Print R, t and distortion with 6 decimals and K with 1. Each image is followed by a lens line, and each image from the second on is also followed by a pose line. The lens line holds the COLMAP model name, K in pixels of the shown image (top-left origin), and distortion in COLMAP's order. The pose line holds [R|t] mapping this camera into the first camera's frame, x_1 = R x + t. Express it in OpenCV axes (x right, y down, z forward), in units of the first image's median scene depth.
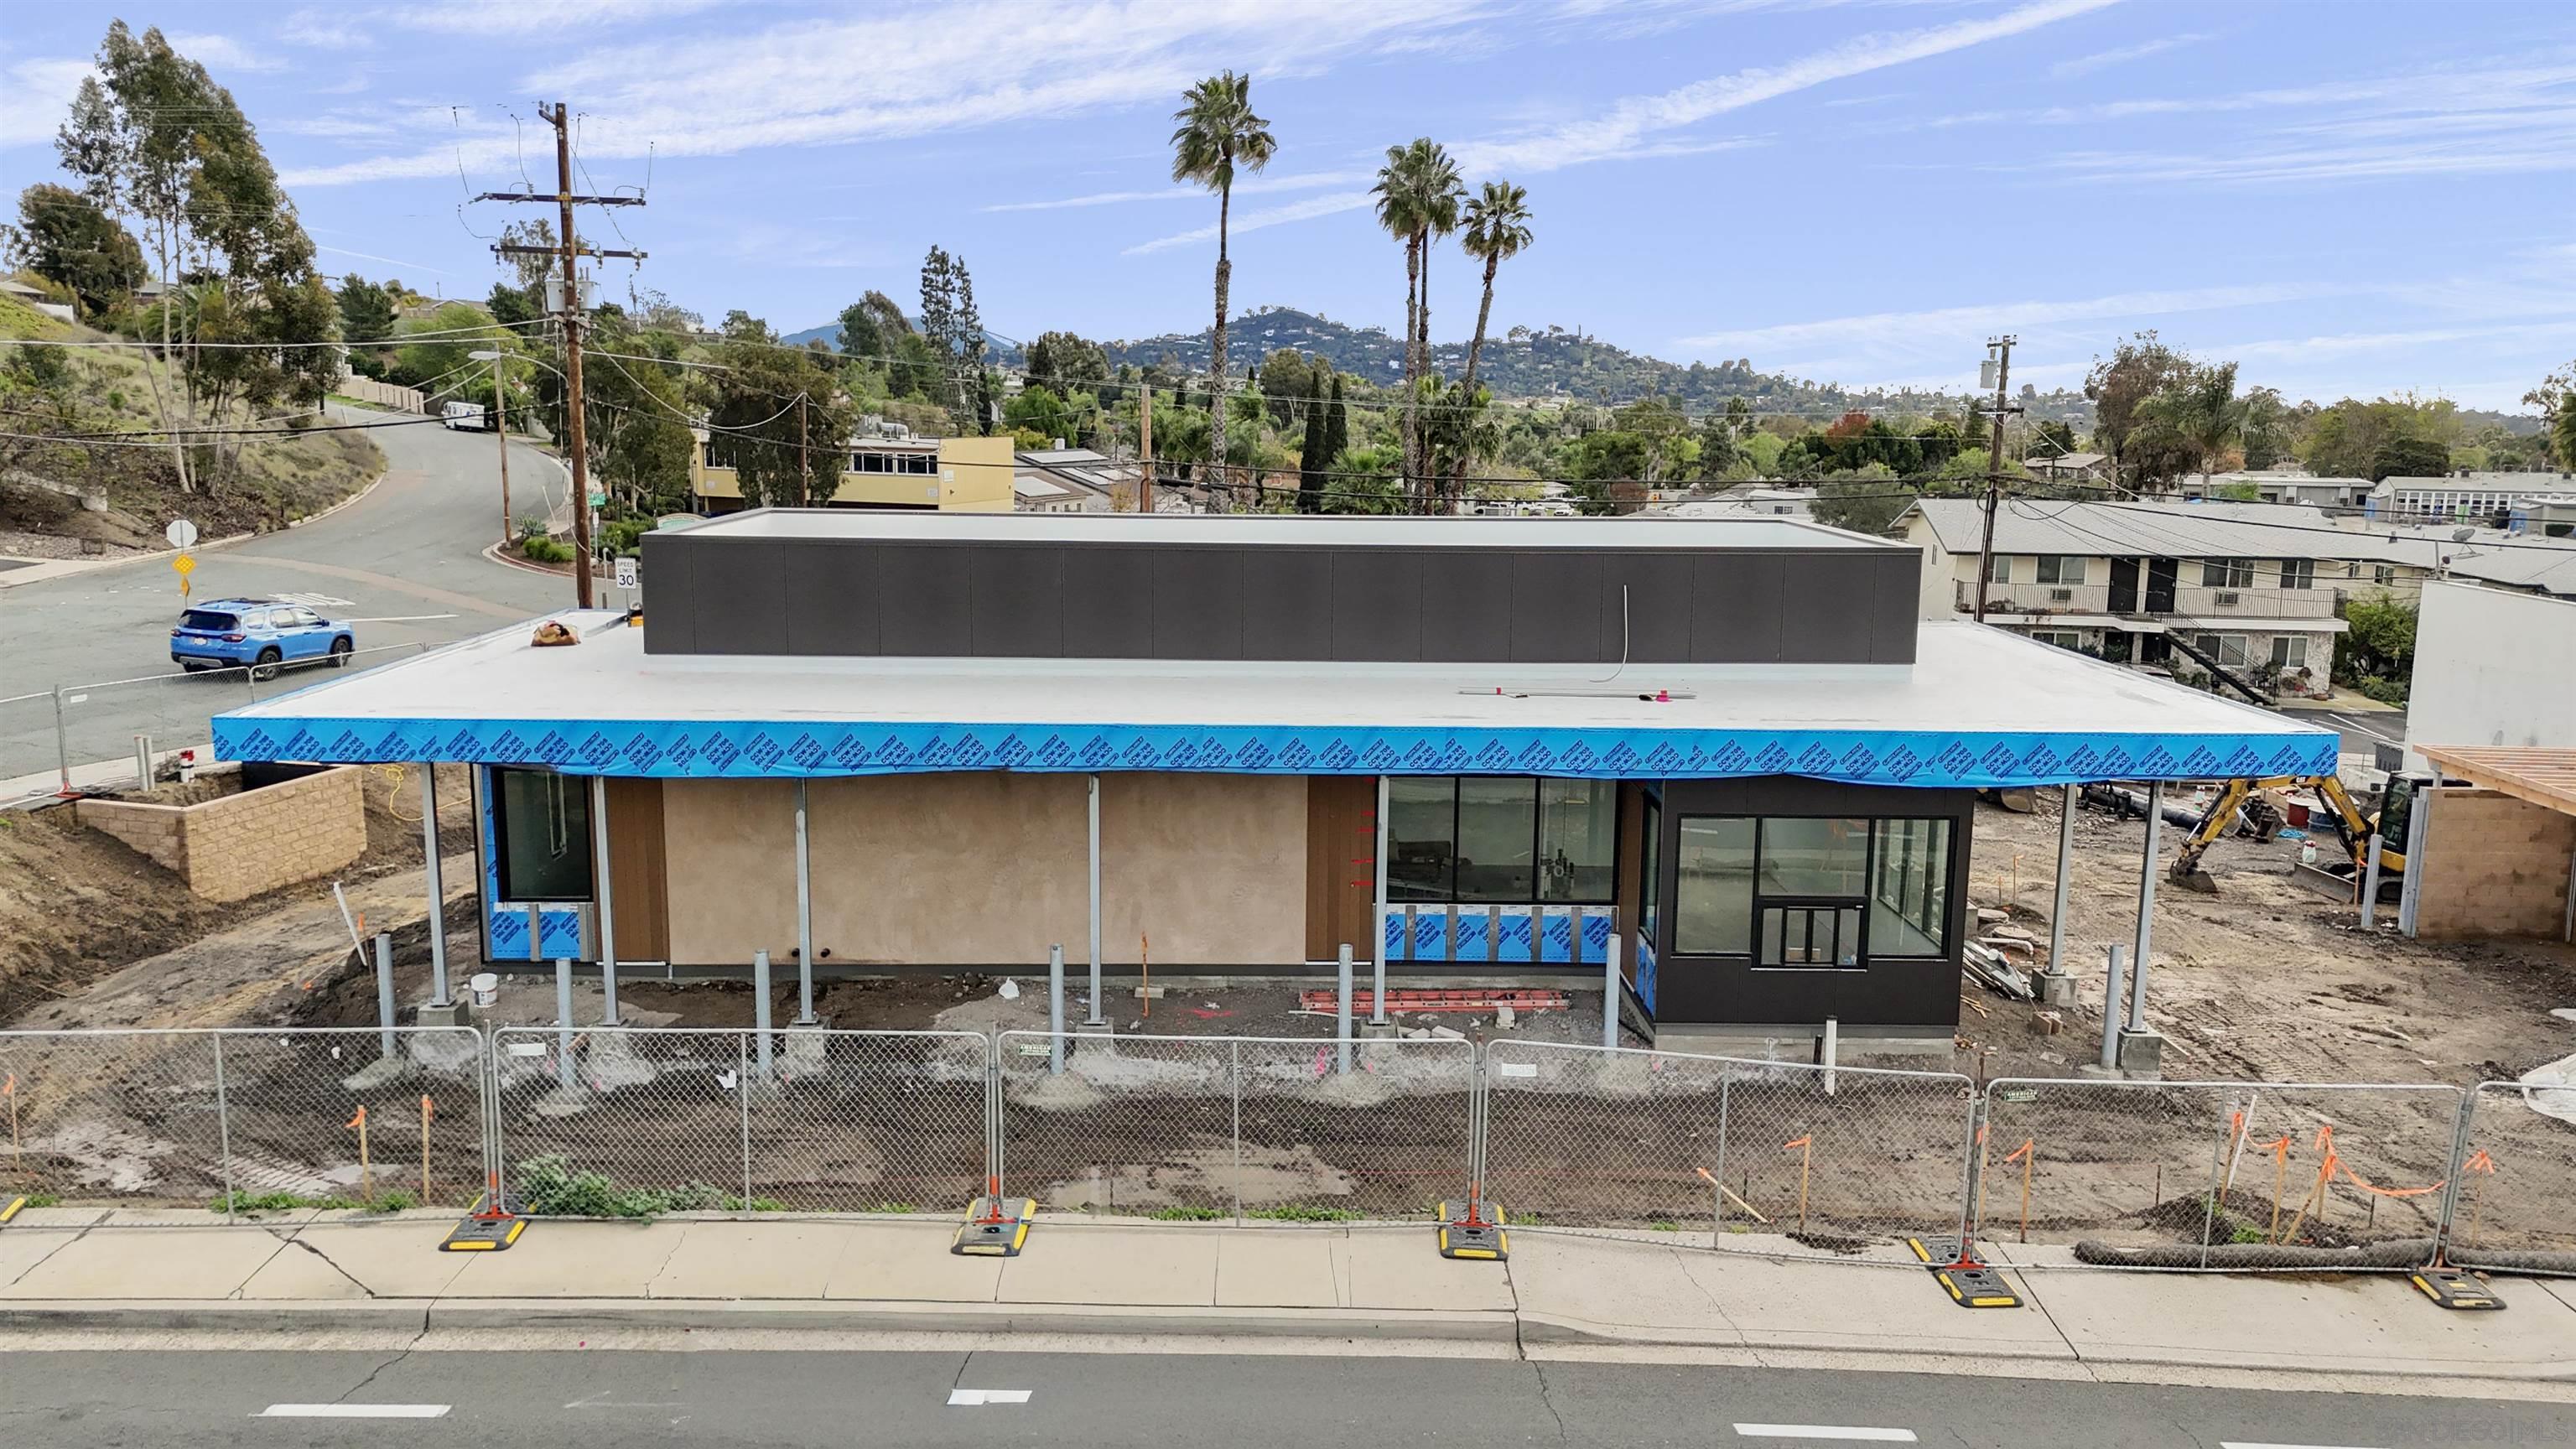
lens RADIAL K [[1880.1, 0, 1288.0], [0, 1880.1, 724.5], [0, 0, 1]] dist [0.075293, -0.061400]
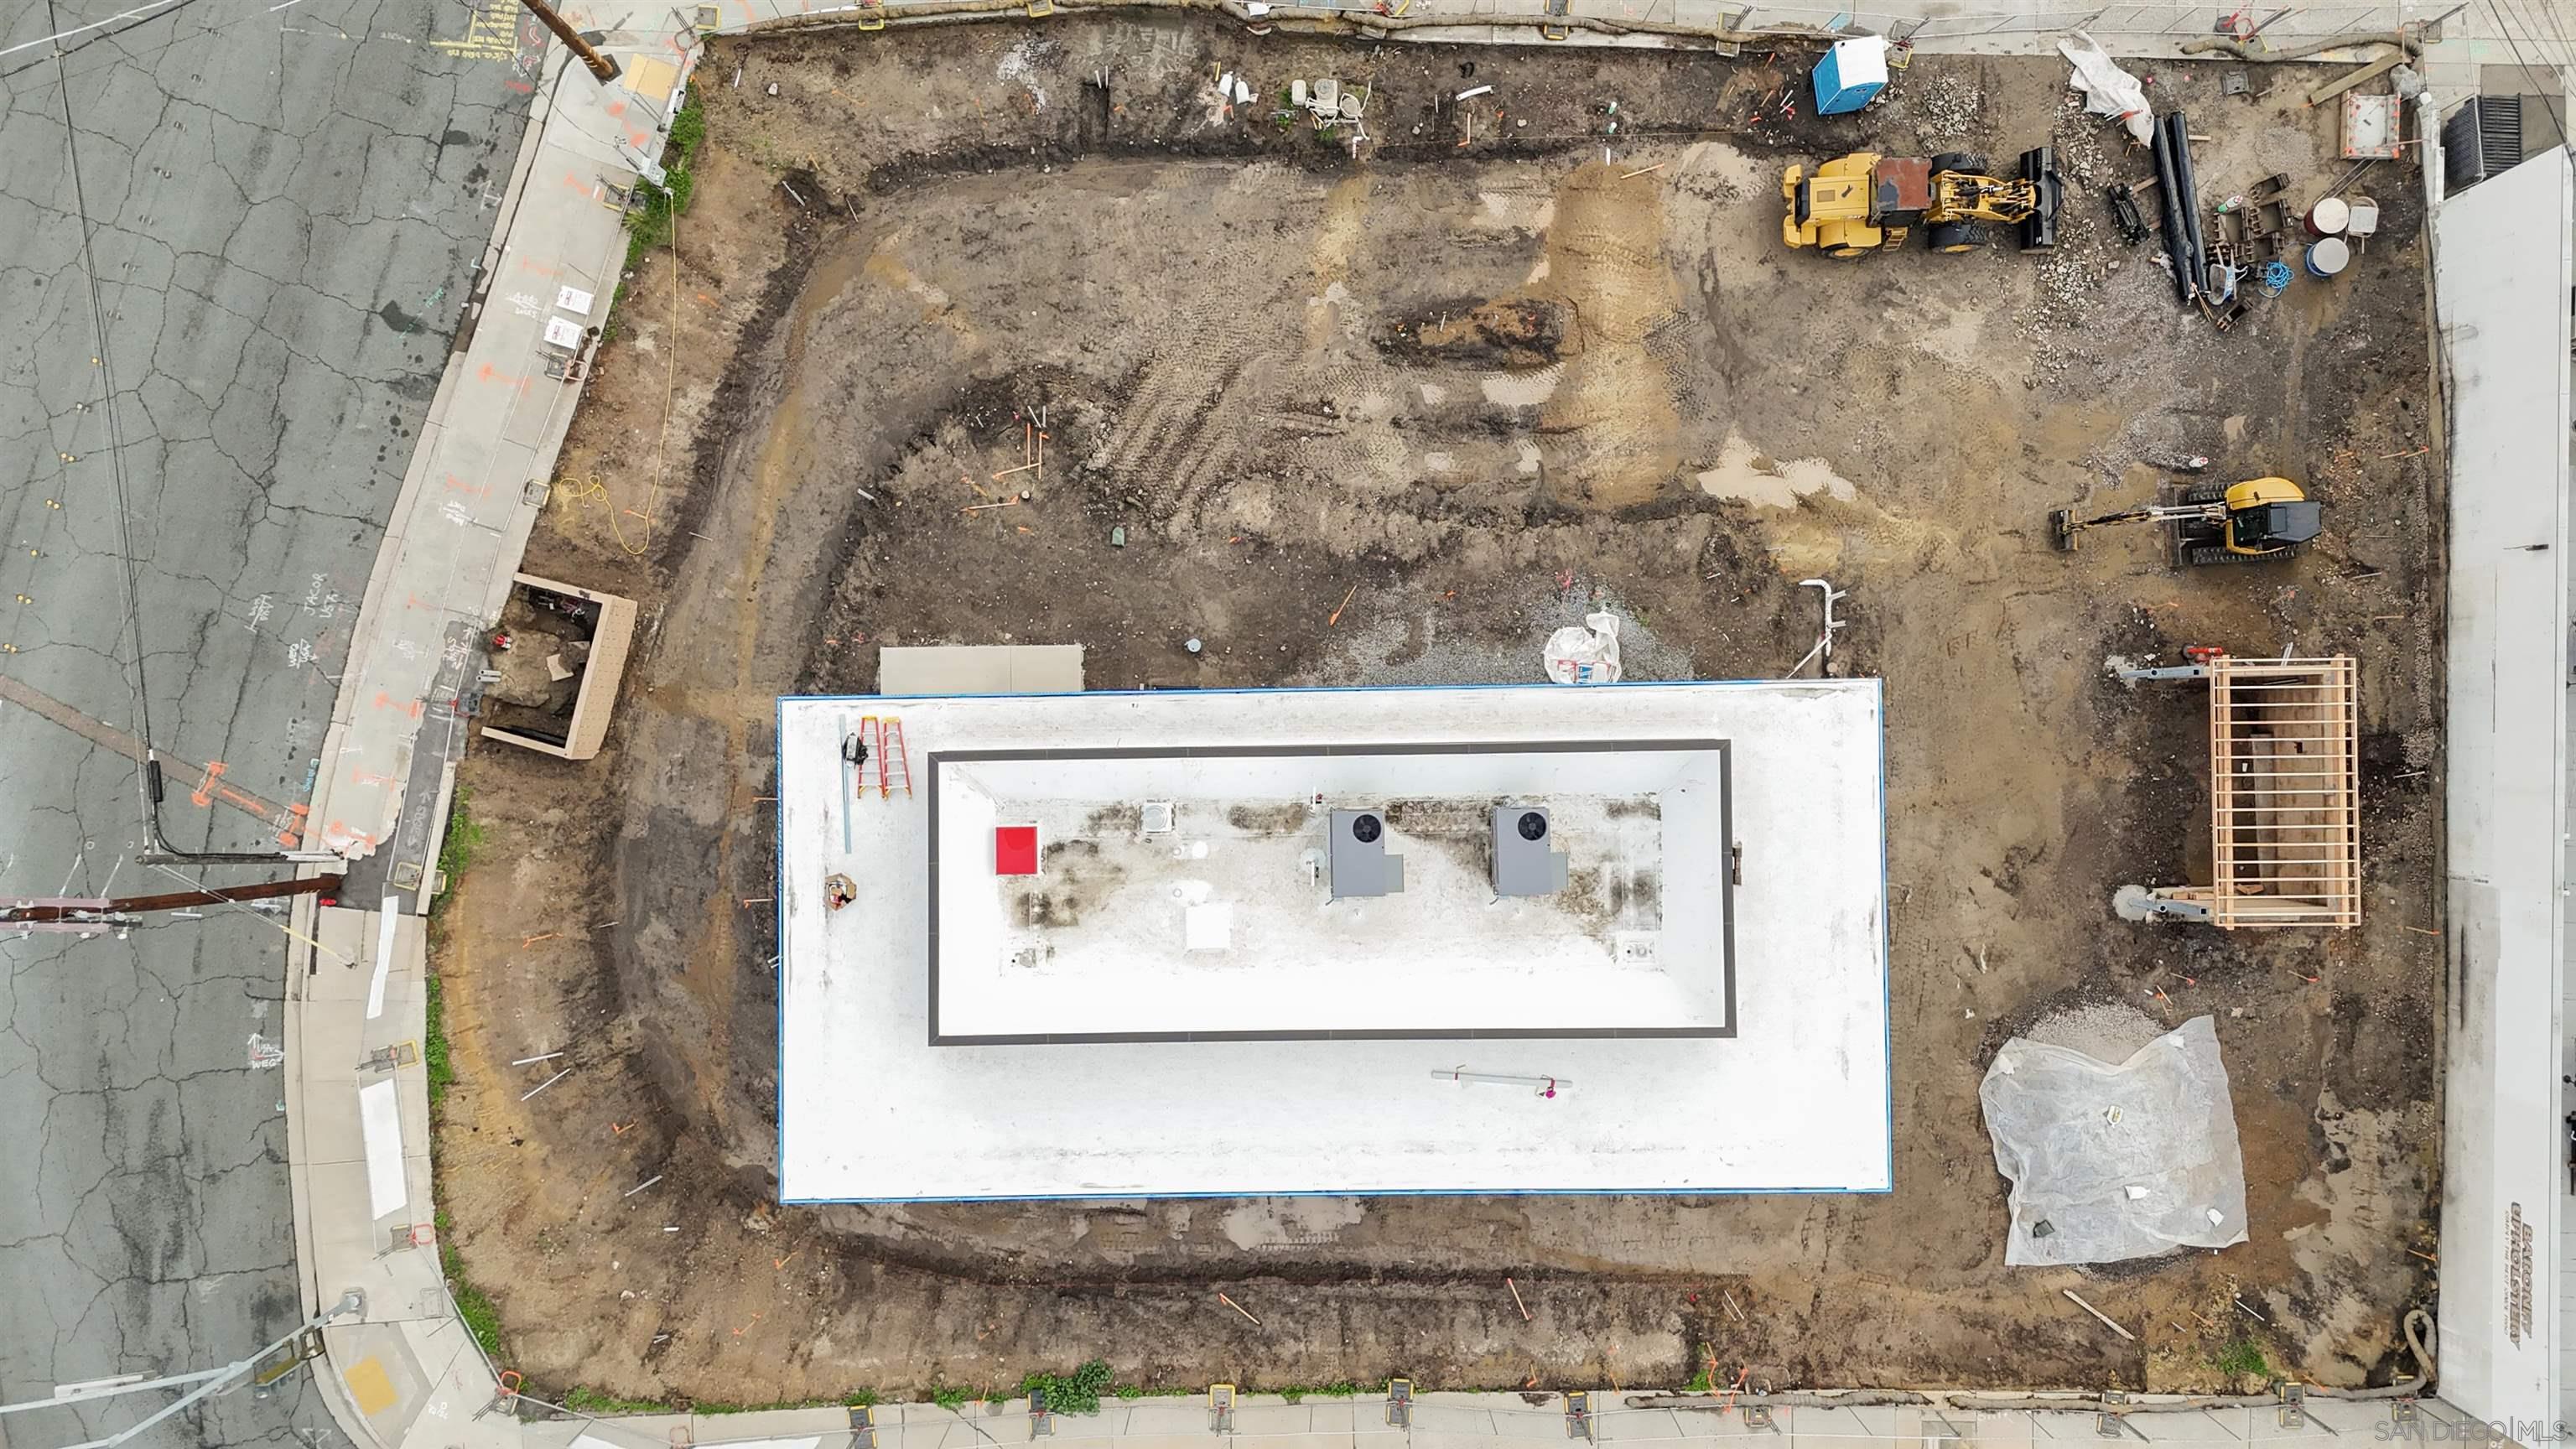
lens RADIAL K [[1891.9, 0, 1288.0], [0, 1891.9, 724.5], [0, 0, 1]] dist [0.055239, -0.039515]
pose [[0.999575, 0.008352, -0.027947, 0.001518], [0.026014, 0.178137, 0.983662, -0.558619], [0.013194, -0.983970, 0.177844, 0.319709]]
